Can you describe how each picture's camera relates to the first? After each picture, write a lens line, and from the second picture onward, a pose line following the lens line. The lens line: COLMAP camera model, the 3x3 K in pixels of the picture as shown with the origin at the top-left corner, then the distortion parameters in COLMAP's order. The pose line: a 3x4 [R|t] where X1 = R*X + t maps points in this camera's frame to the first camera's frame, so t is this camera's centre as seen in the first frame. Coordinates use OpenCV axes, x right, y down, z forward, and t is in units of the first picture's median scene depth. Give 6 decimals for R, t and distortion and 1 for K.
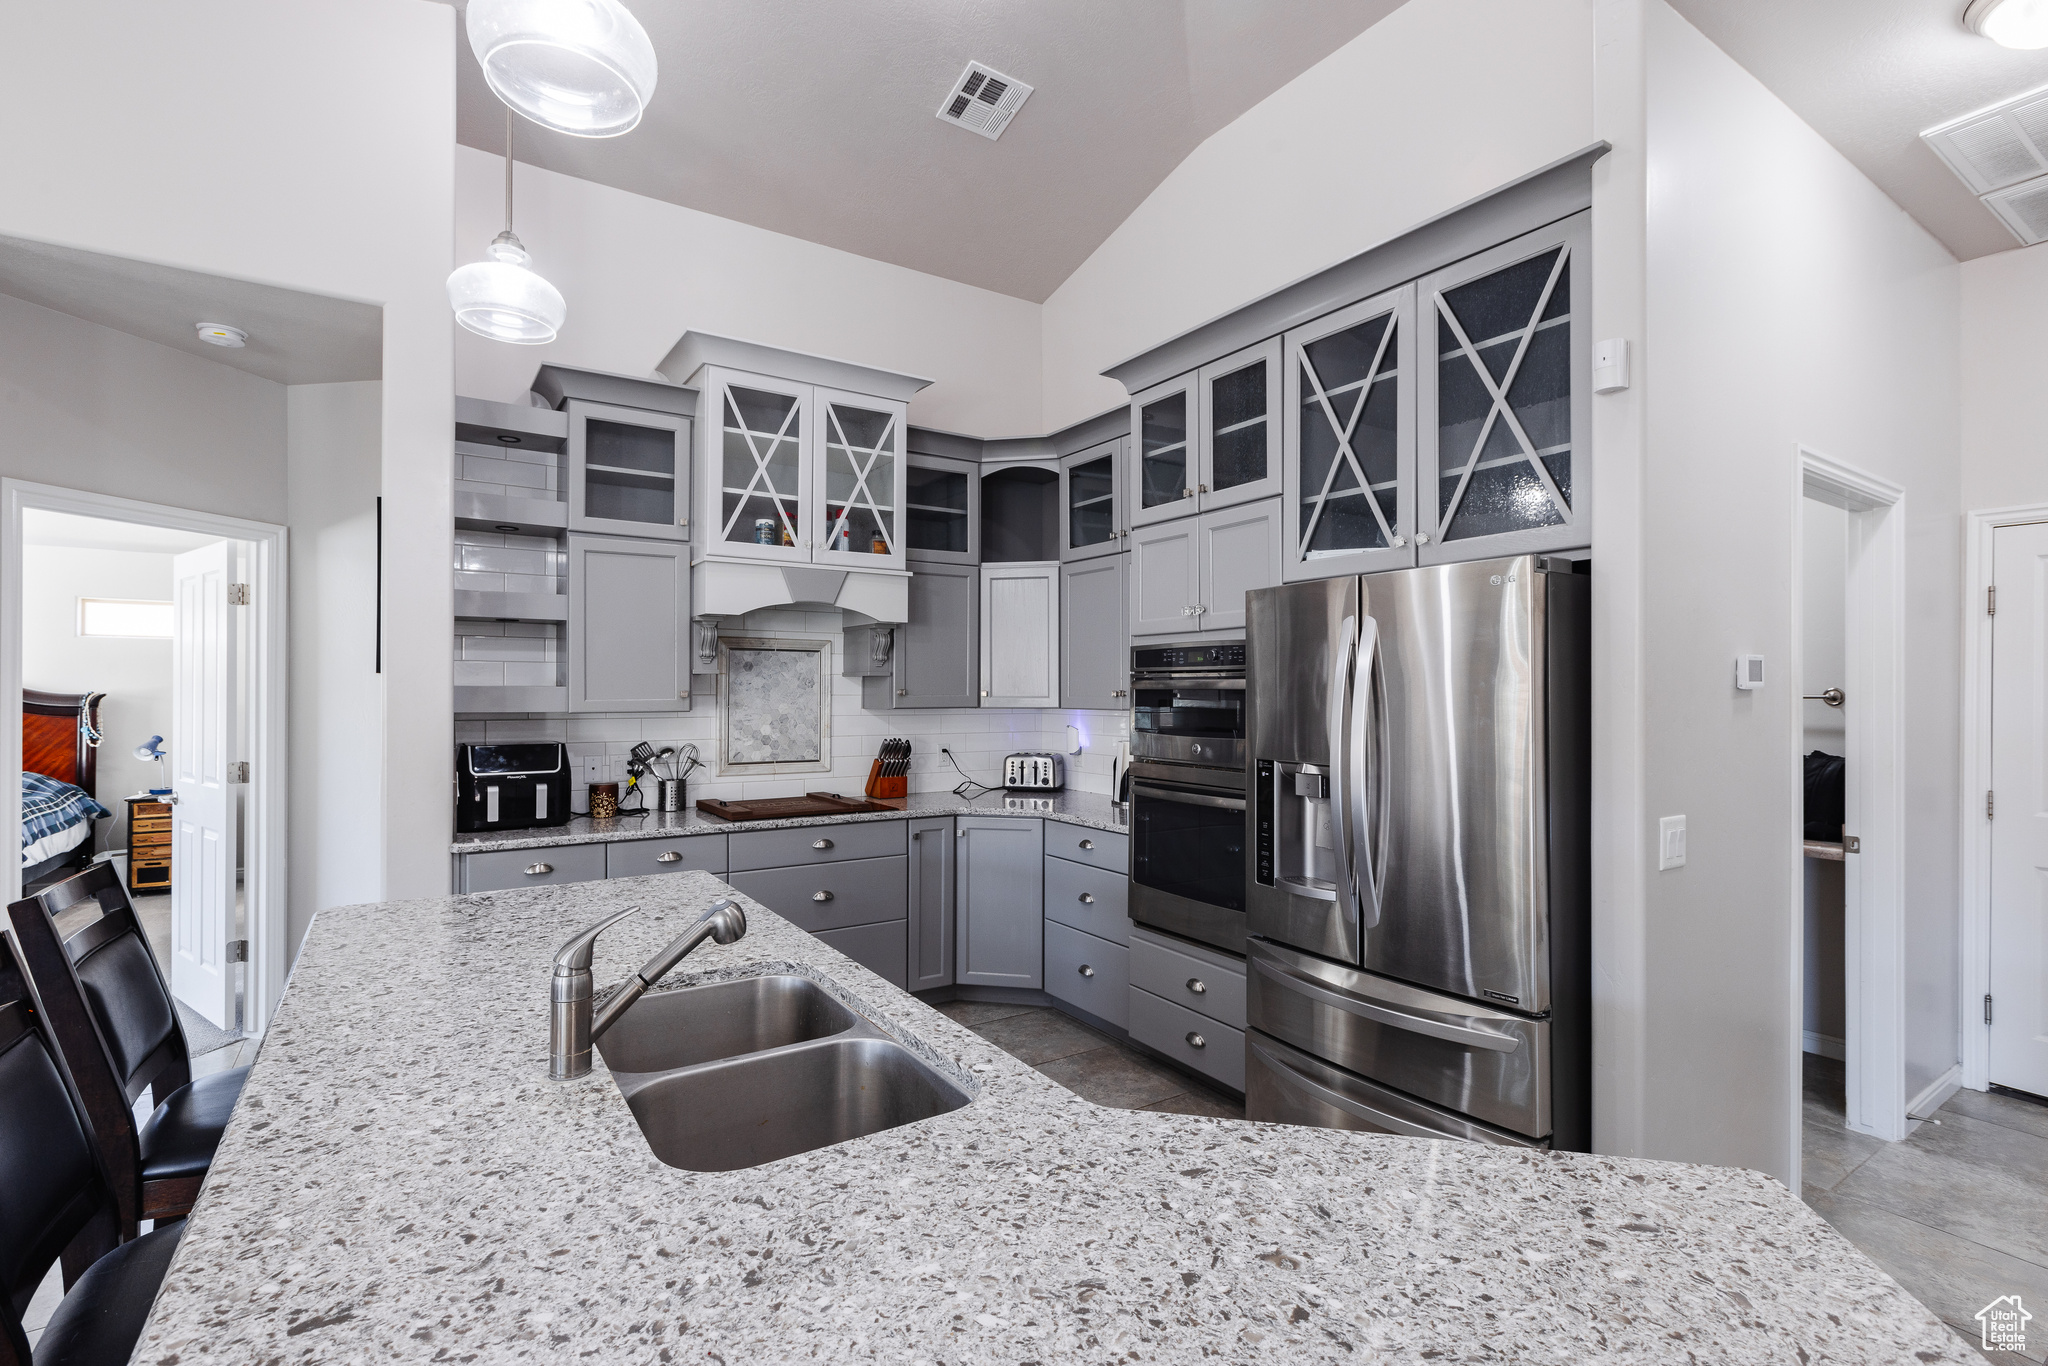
lens RADIAL K [[933.4, 0, 1022.7], [0, 933.4, 687.3], [0, 0, 1]] dist [0.001919, 0.000958]
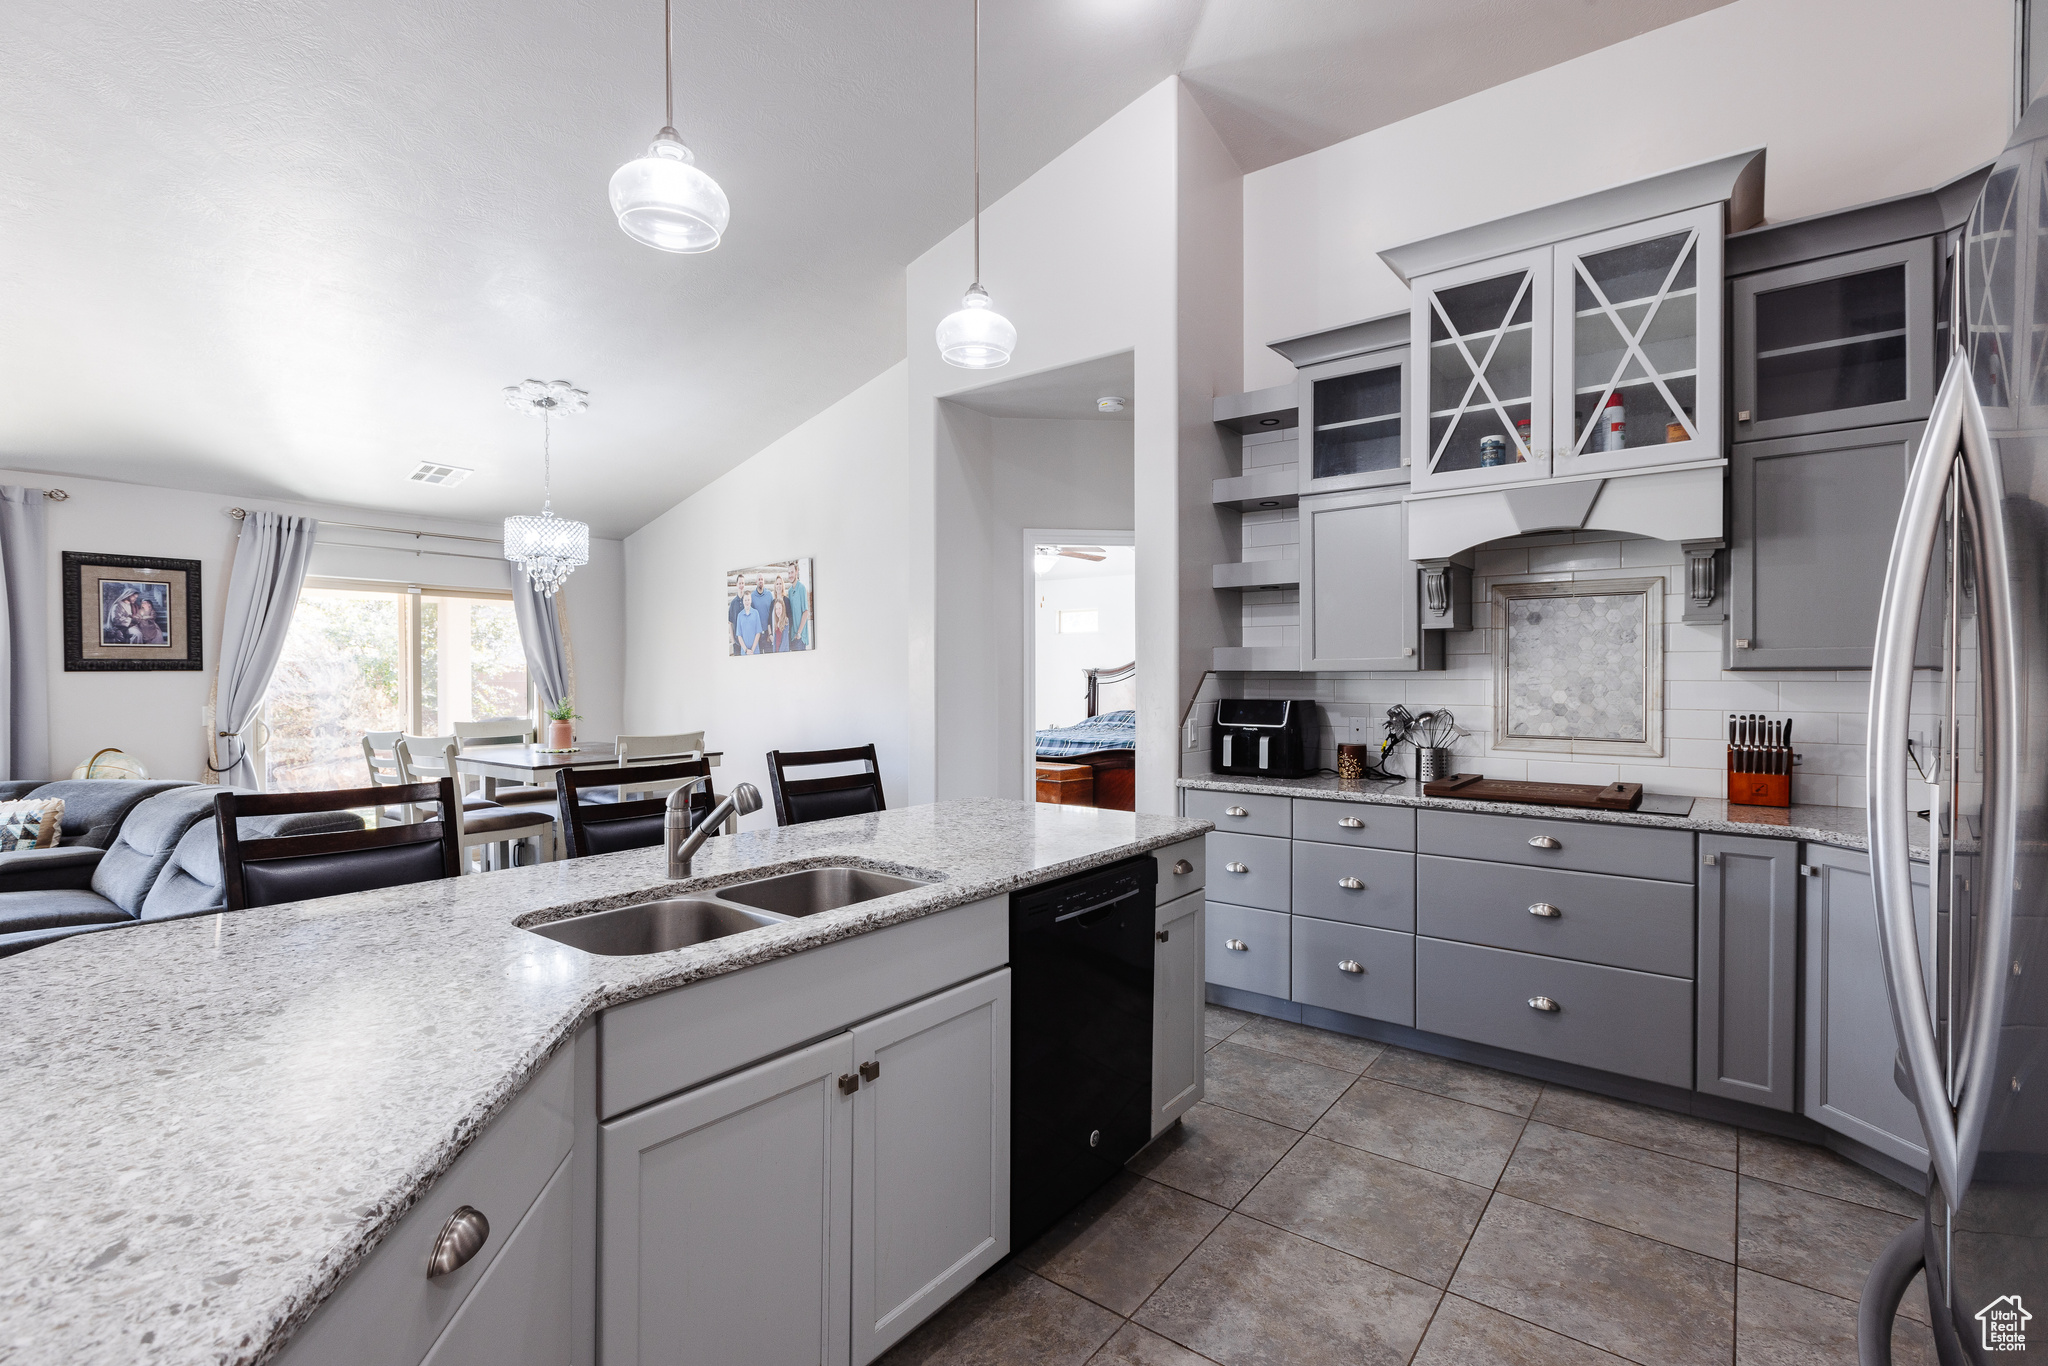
lens RADIAL K [[939.7, 0, 1020.7], [0, 939.7, 689.4], [0, 0, 1]] dist [0.001127, 0.000533]
pose [[0.321667, 0.010171, -0.946798, 0.379442], [0.004701, 0.999913, 0.012339, 0.030474], [0.946841, -0.008420, 0.321591, 0.345298]]
